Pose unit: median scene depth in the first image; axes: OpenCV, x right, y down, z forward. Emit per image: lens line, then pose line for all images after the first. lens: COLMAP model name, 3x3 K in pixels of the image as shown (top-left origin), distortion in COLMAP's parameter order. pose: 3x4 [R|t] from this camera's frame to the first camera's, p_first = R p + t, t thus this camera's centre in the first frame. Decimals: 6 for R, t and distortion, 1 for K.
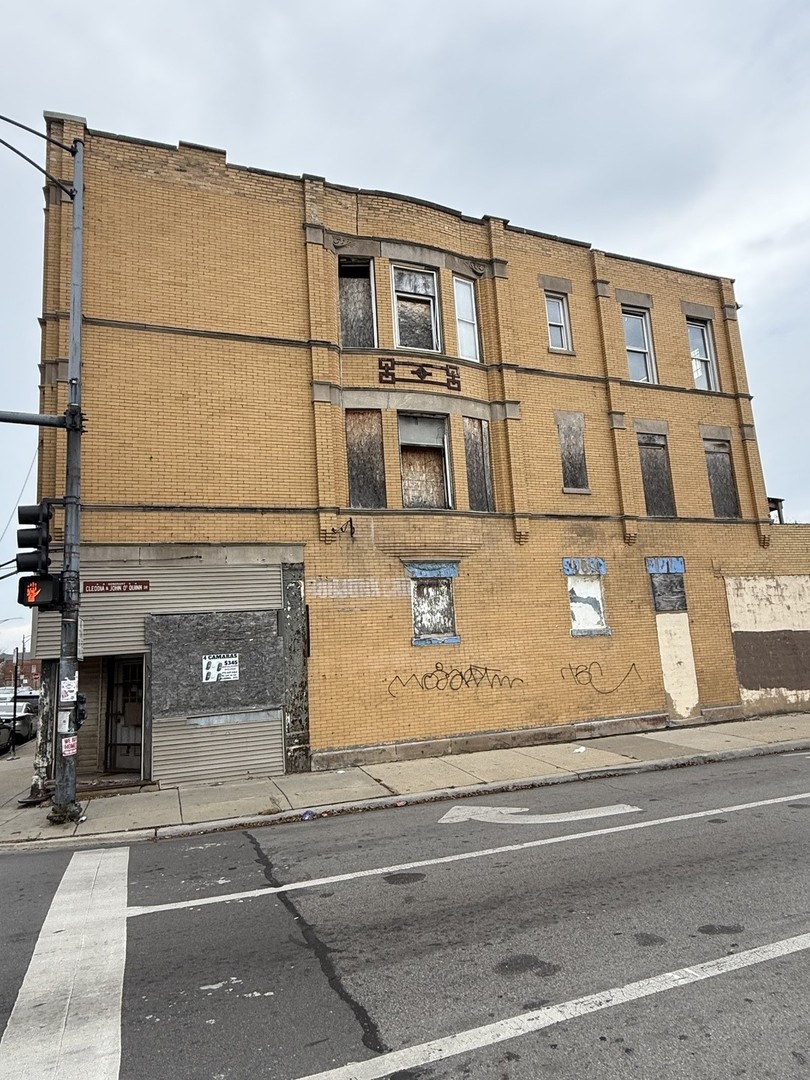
lens RADIAL K [[651.4, 0, 405.0], [0, 651.4, 540.0], [0, 0, 1]] dist [0.000850, 0.002104]
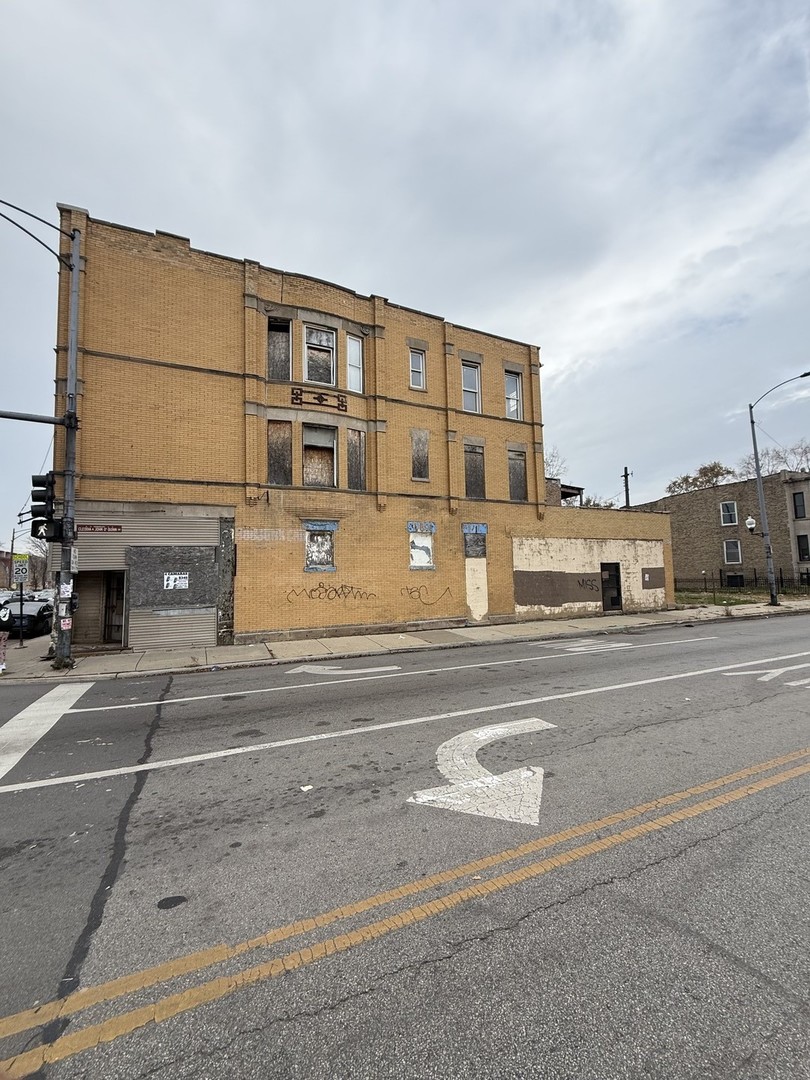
lens RADIAL K [[445.0, 0, 405.0], [0, 445.0, 540.0], [0, 0, 1]] dist [0.000269, -0.000037]
pose [[0.996696, 0.043389, 0.068660, 0.174385], [-0.049426, 0.994820, 0.088824, -0.025951], [-0.064450, -0.091924, 0.993678, -0.106508]]
